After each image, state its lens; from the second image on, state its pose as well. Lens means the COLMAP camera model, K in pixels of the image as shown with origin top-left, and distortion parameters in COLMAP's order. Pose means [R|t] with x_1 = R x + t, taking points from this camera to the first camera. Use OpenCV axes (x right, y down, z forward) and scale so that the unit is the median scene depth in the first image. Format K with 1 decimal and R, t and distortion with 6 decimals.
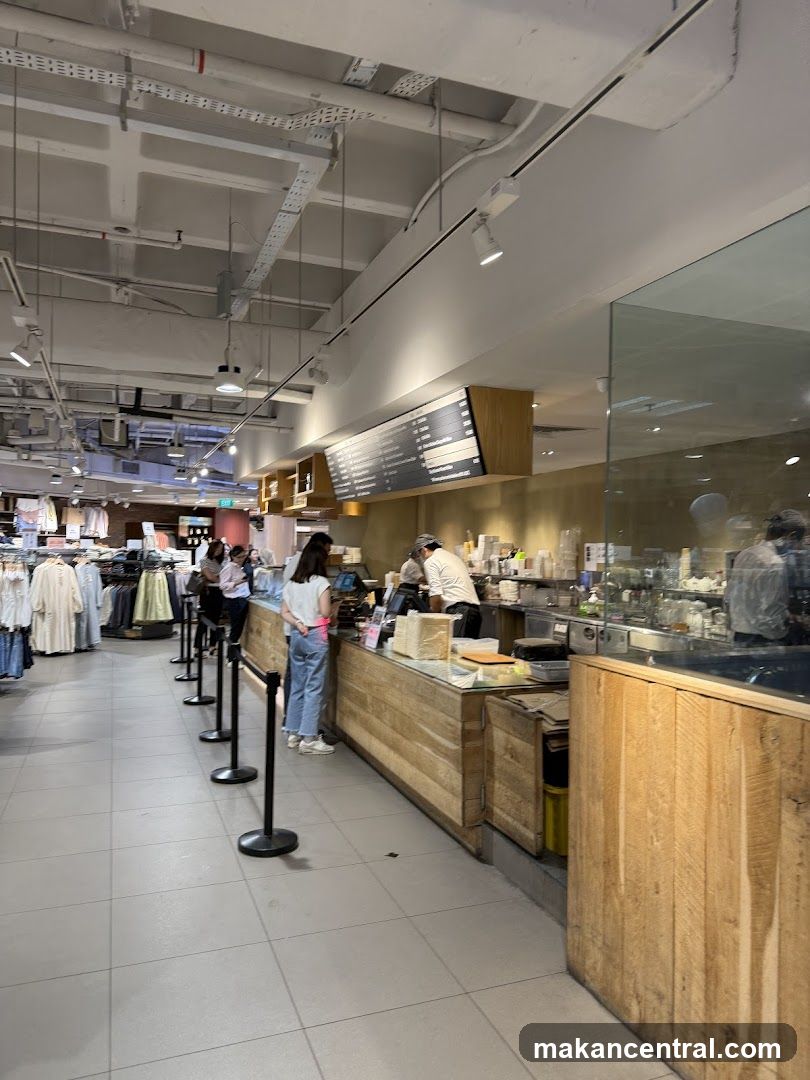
lens RADIAL K [[763.4, 0, 405.0], [0, 763.4, 540.0], [0, 0, 1]] dist [0.076531, -0.000019]
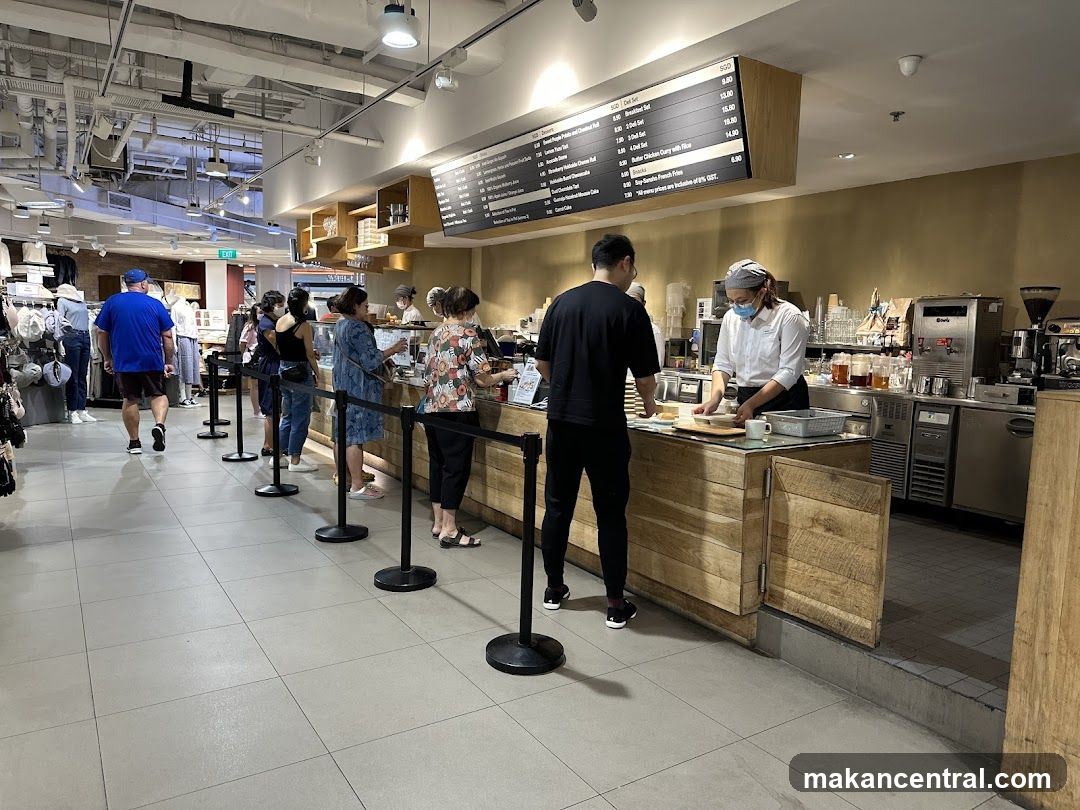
lens RADIAL K [[757.6, 0, 540.0], [0, 757.6, 405.0], [0, 0, 1]] dist [0.011748, -0.000843]
pose [[0.976907, -0.003905, 0.213627, -0.253080], [-0.020498, 0.993508, 0.111897, 0.058363], [-0.212677, -0.113692, 0.970486, 0.254944]]
